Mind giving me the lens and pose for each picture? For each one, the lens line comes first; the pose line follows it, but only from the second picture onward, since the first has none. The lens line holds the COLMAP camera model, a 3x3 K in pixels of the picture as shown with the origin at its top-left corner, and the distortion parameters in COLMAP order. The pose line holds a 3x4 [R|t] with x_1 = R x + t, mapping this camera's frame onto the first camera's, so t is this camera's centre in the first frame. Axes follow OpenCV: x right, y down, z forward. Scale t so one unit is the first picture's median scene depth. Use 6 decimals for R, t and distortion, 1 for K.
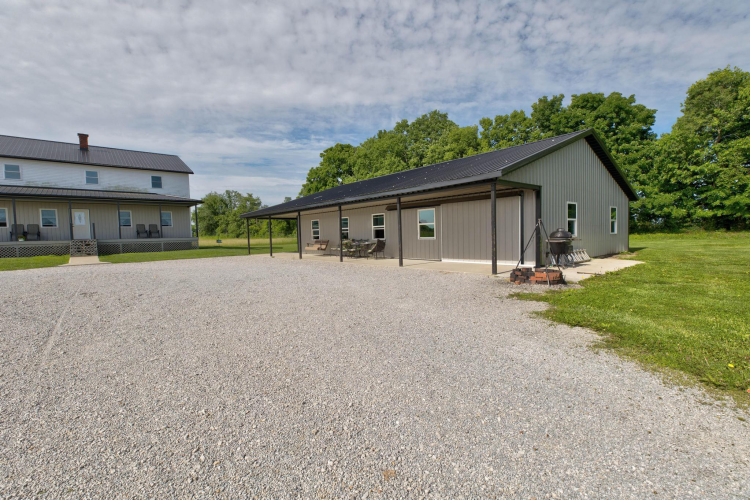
lens RADIAL K [[342.7, 0, 372.9], [0, 342.7, 251.5], [0, 0, 1]] dist [0.008924, -0.000800]
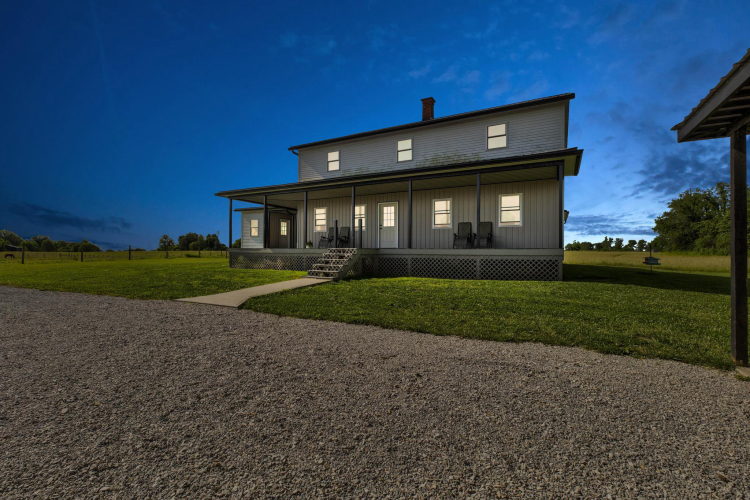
lens RADIAL K [[342.7, 0, 370.7], [0, 342.7, 249.9], [0, 0, 1]] dist [0.008924, -0.000800]
pose [[0.368832, 0.020146, -0.929278, -0.224110], [-0.061758, 0.998087, -0.002874, -0.024771], [0.927442, 0.058450, 0.369371, 0.631334]]
